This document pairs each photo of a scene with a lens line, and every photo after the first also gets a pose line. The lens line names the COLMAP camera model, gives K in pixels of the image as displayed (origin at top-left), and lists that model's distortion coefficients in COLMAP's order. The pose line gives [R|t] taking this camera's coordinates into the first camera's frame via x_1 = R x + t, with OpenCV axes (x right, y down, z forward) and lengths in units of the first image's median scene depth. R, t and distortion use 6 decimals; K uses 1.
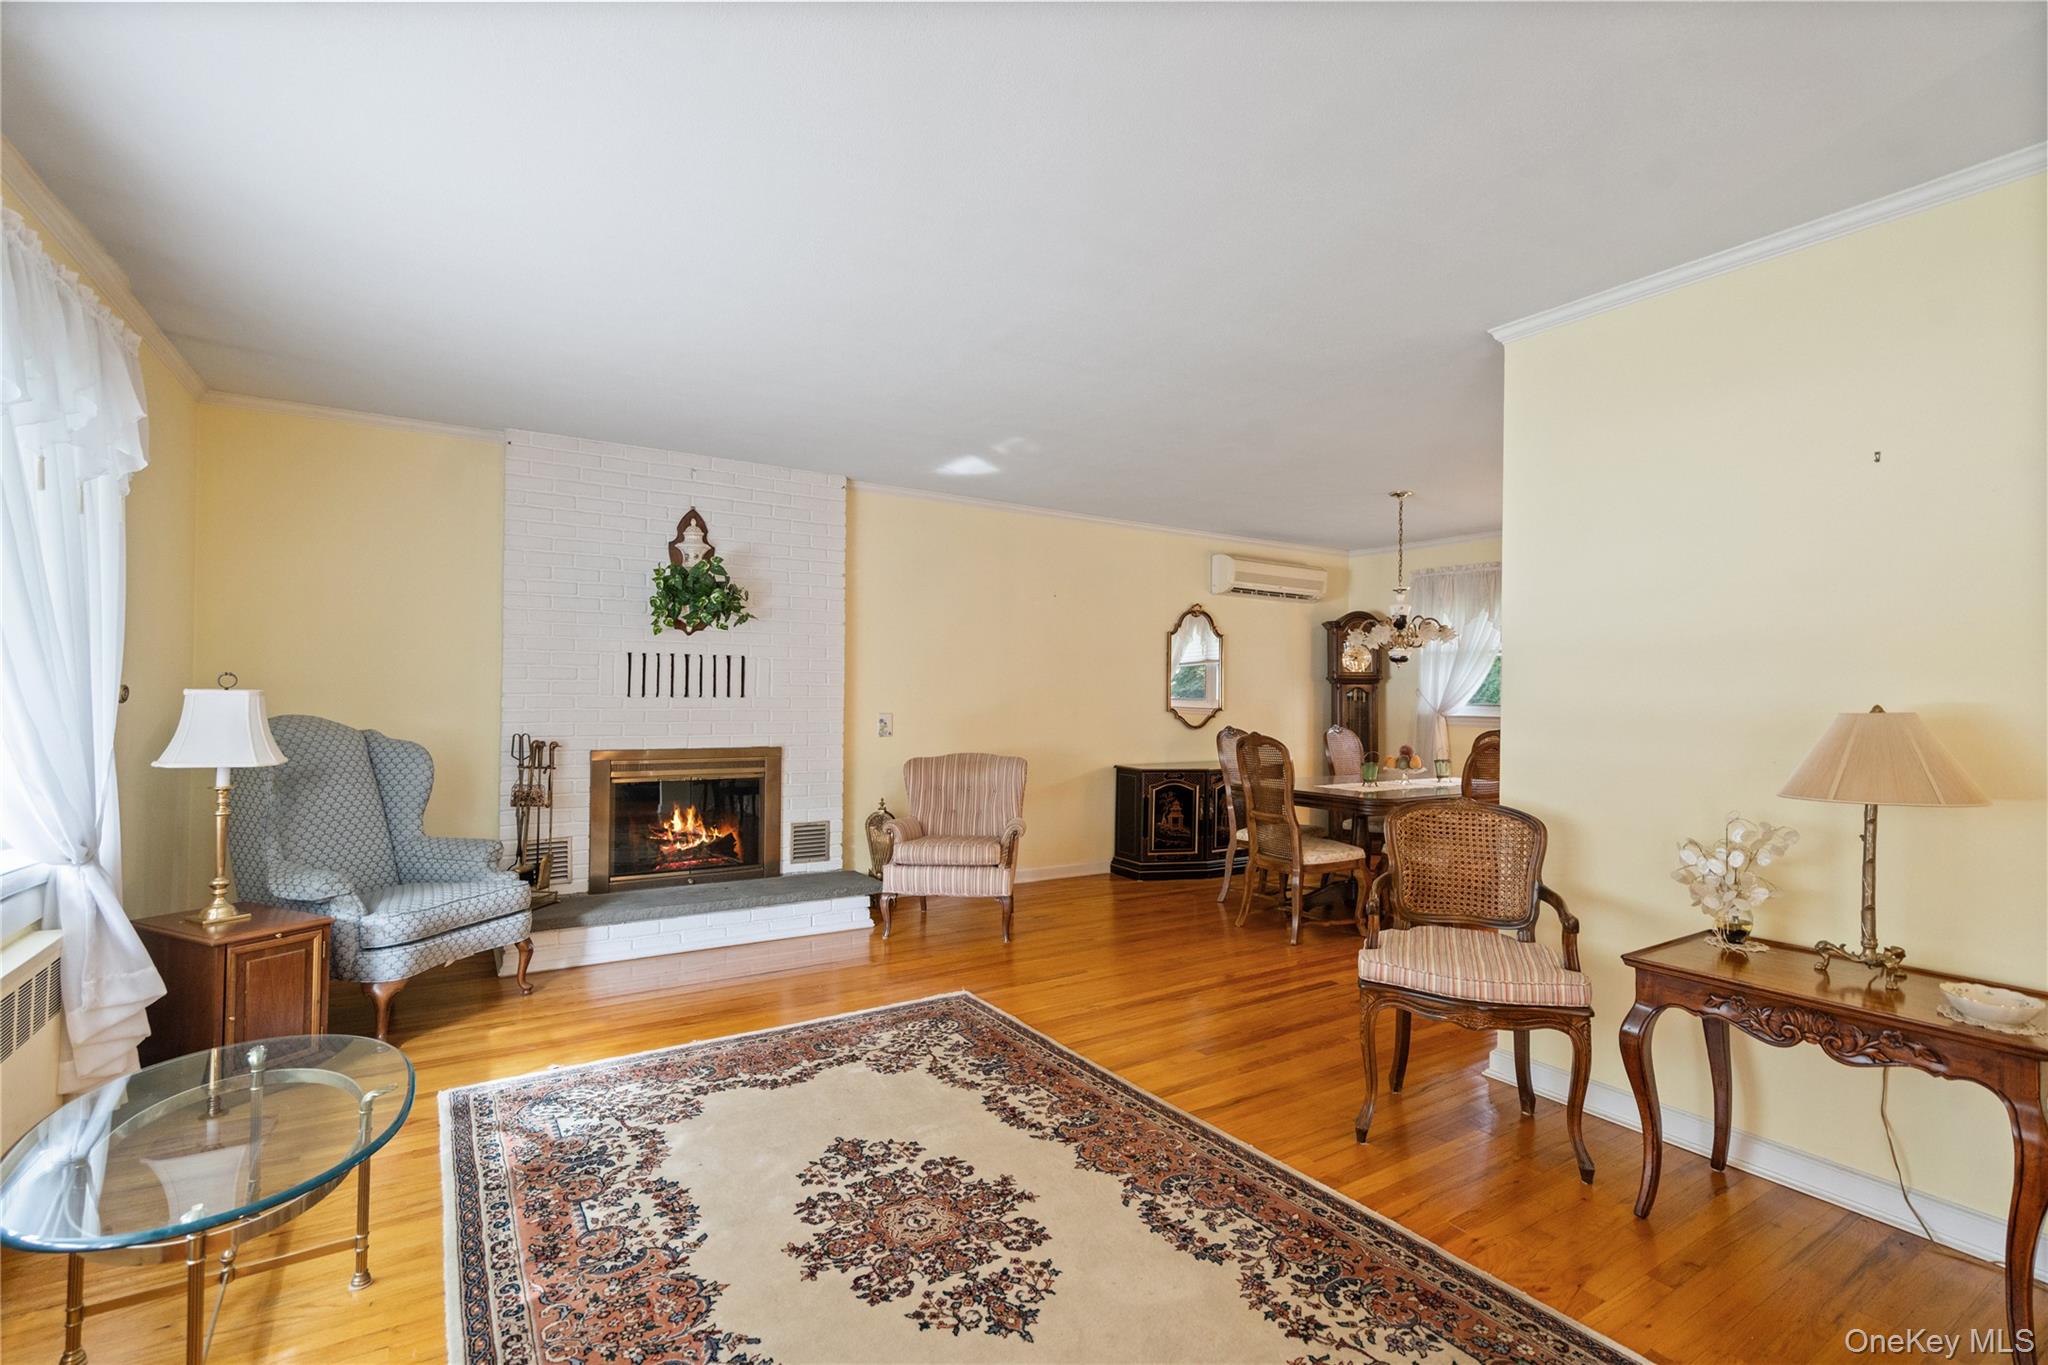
lens RADIAL K [[932.9, 0, 1017.2], [0, 932.9, 690.1], [0, 0, 1]] dist [-0.001227, 0.001230]
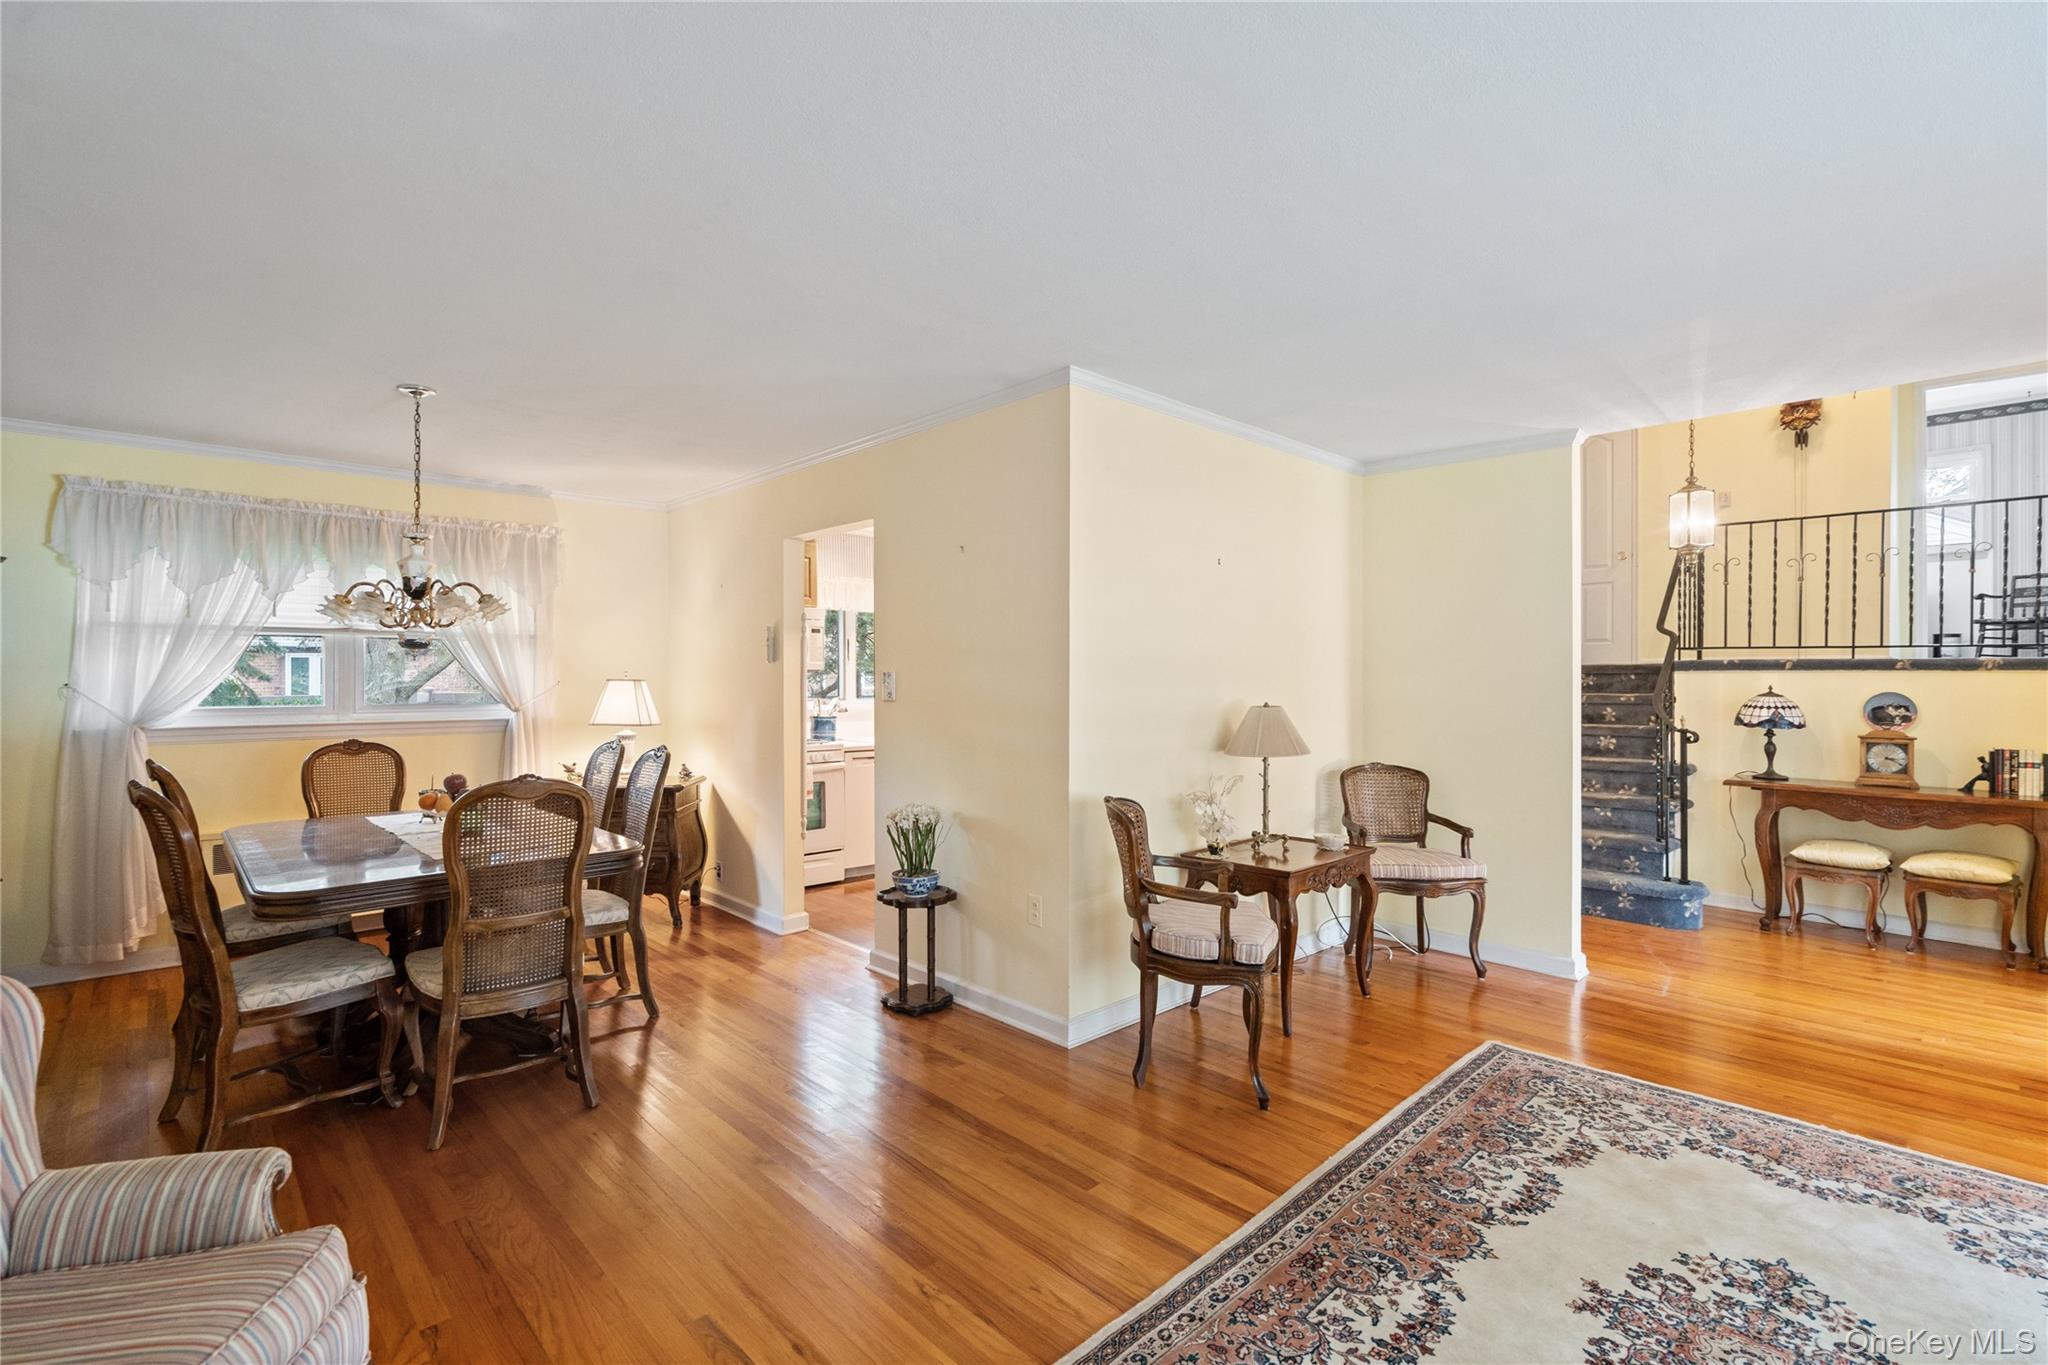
lens RADIAL K [[932.9, 0, 1018.0], [0, 932.9, 682.2], [0, 0, 1]] dist [-0.001227, 0.001230]
pose [[-0.191113, -0.015861, 0.981440, -0.719622], [-0.004676, 0.999873, 0.015248, -0.044178], [-0.981557, -0.001675, -0.191162, 1.641497]]
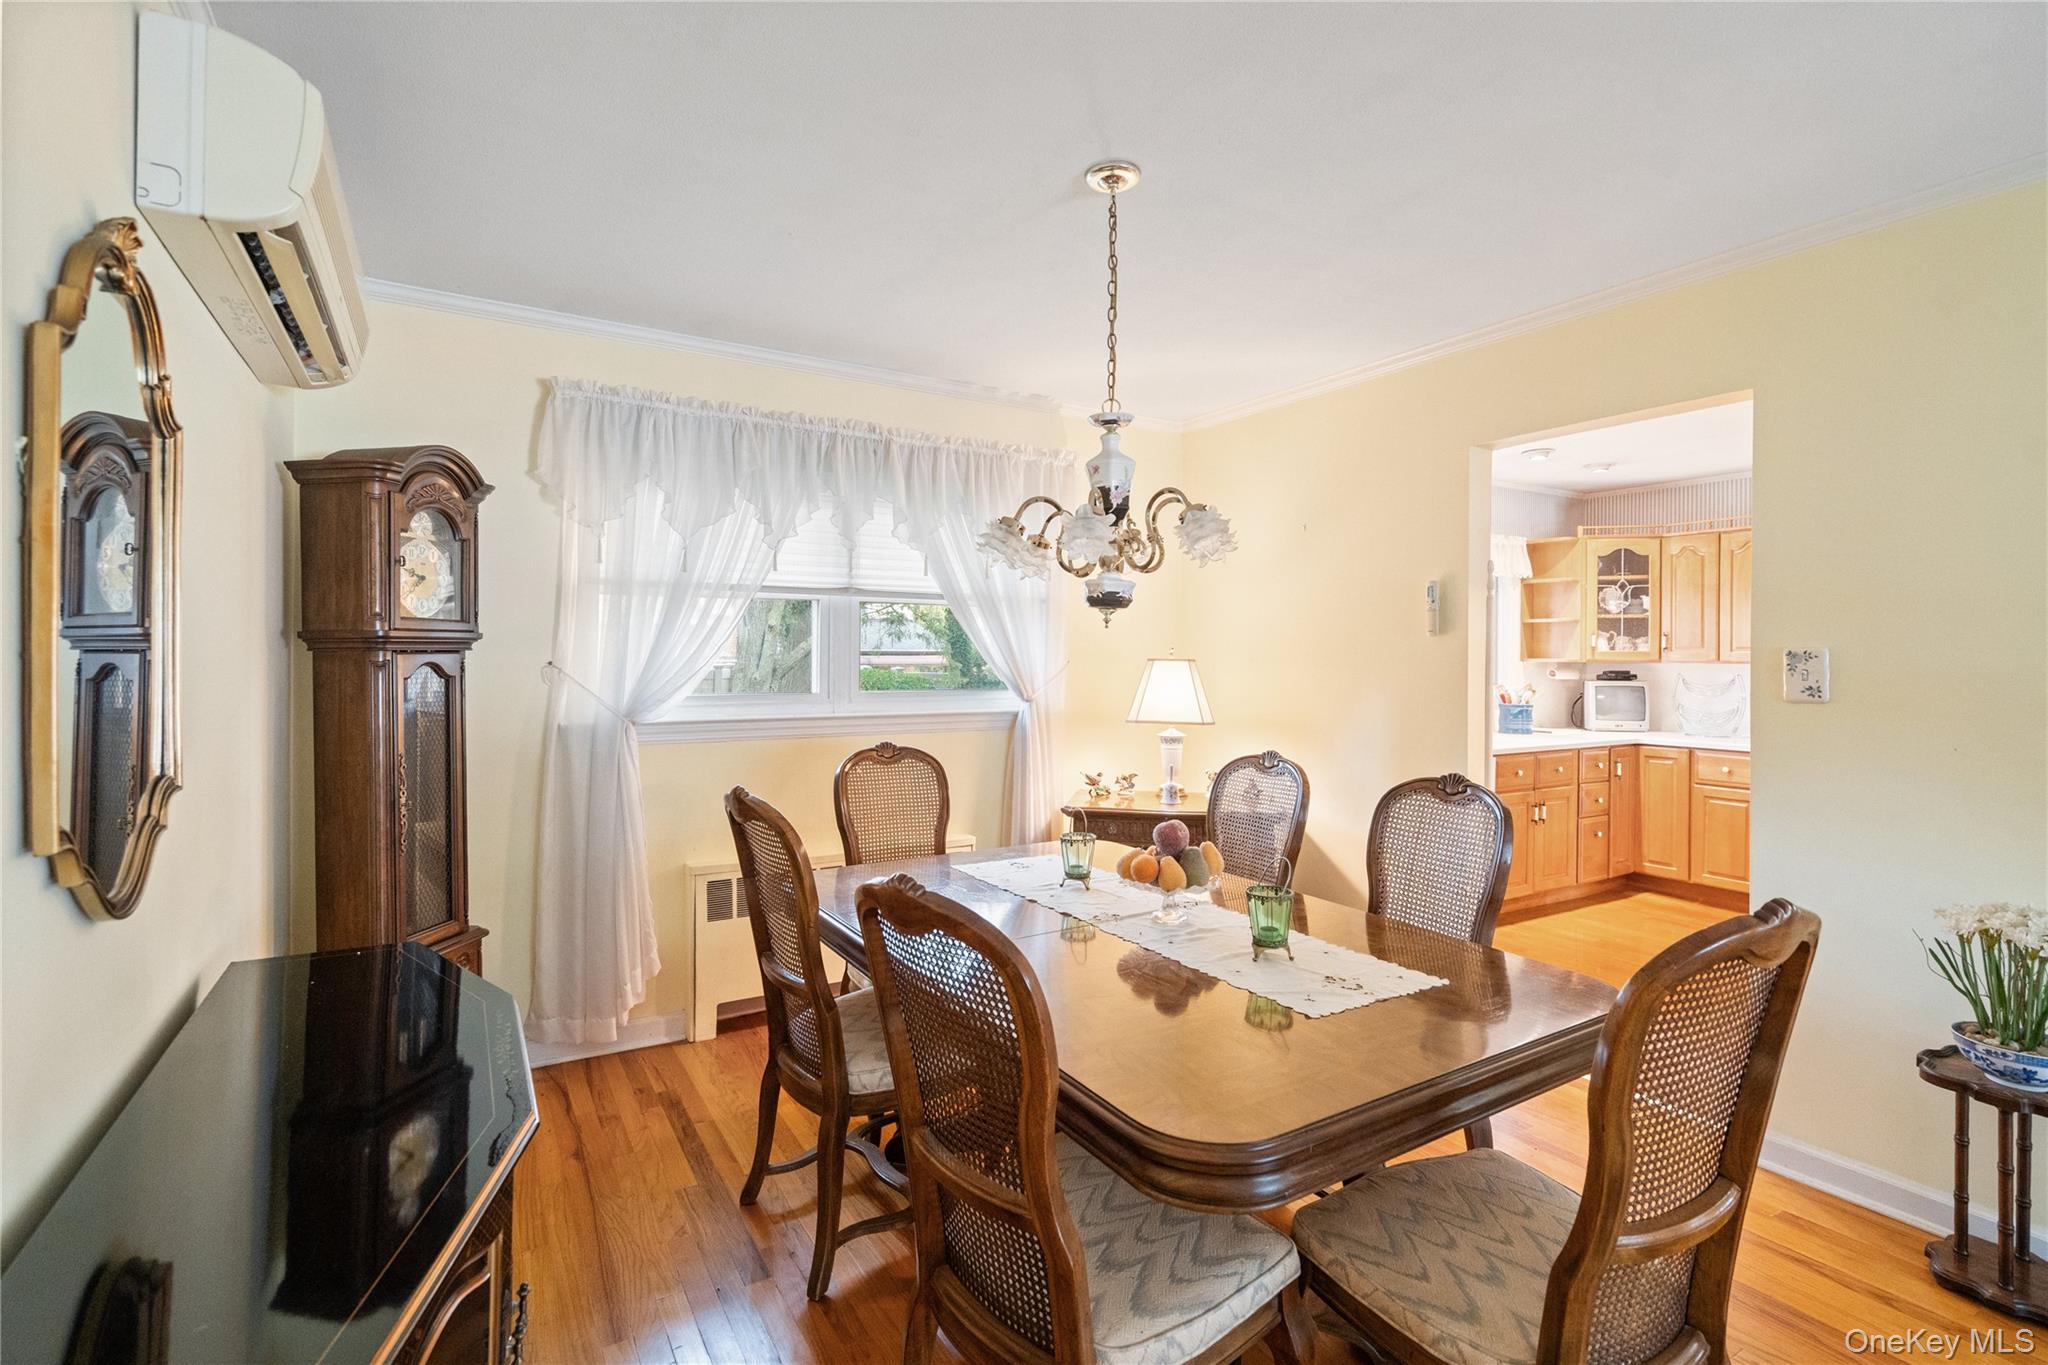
lens RADIAL K [[932.9, 0, 1018.3], [0, 932.9, 662.0], [0, 0, 1]] dist [-0.001227, 0.001230]
pose [[0.012397, -0.019547, 0.999732, 0.040245], [-0.007320, 0.999780, 0.019639, -0.035983], [-0.999896, -0.007561, 0.012251, 2.381597]]
